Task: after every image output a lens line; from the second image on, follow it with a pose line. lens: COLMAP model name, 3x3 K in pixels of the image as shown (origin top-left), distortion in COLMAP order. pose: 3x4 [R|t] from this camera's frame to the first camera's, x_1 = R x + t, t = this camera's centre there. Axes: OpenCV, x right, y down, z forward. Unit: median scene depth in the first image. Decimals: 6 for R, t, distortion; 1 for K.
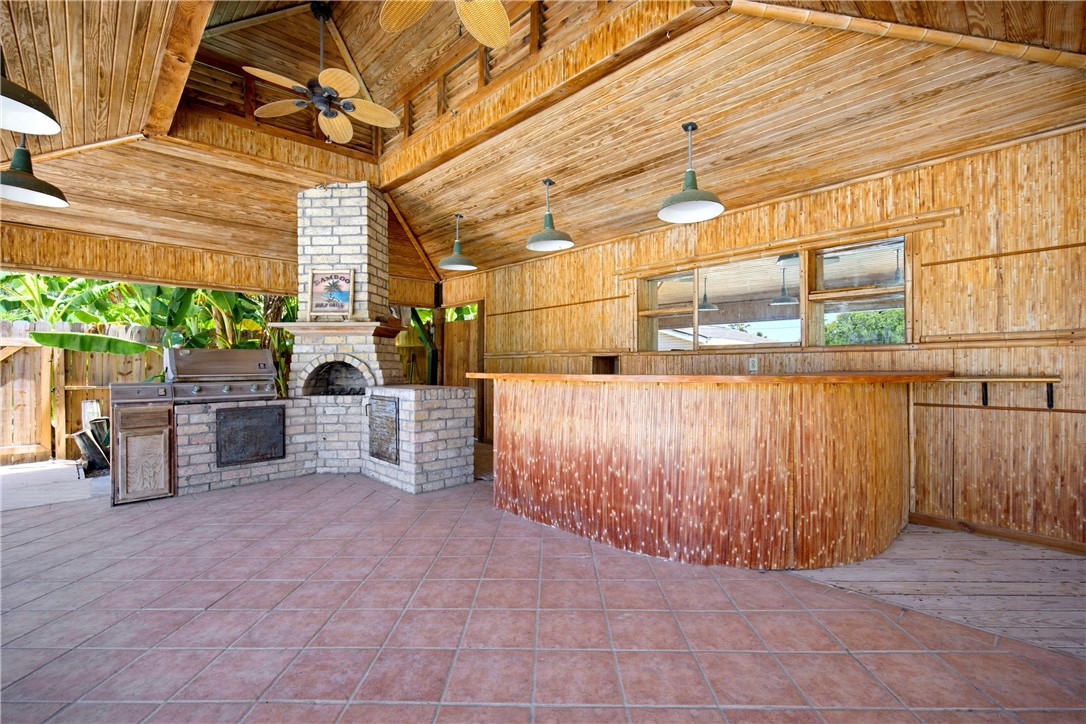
lens RADIAL K [[474.9, 0, 543.0], [0, 474.9, 362.0], [0, 0, 1]] dist [-0.000587, -0.000181]
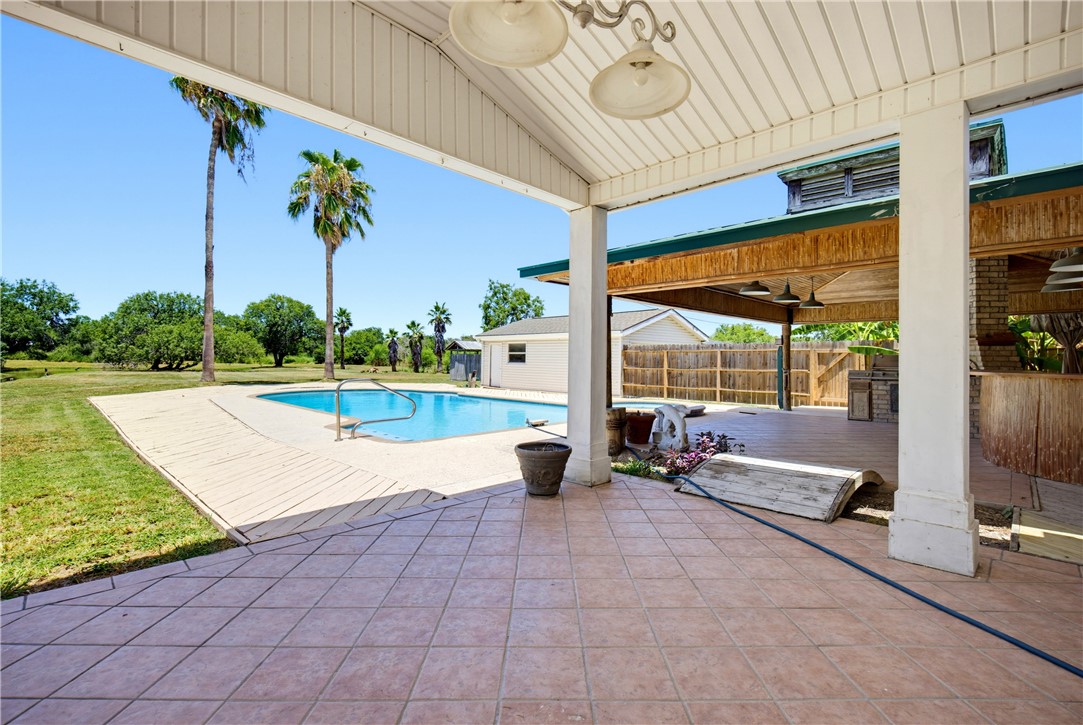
lens RADIAL K [[473.6, 0, 541.5], [0, 473.6, 362.5], [0, 0, 1]] dist [-0.000587, -0.000181]
pose [[0.019652, 0.010997, -0.999746, 1.422163], [0.004407, 0.999929, 0.011086, -0.026251], [0.999797, -0.004623, 0.019602, -0.601053]]
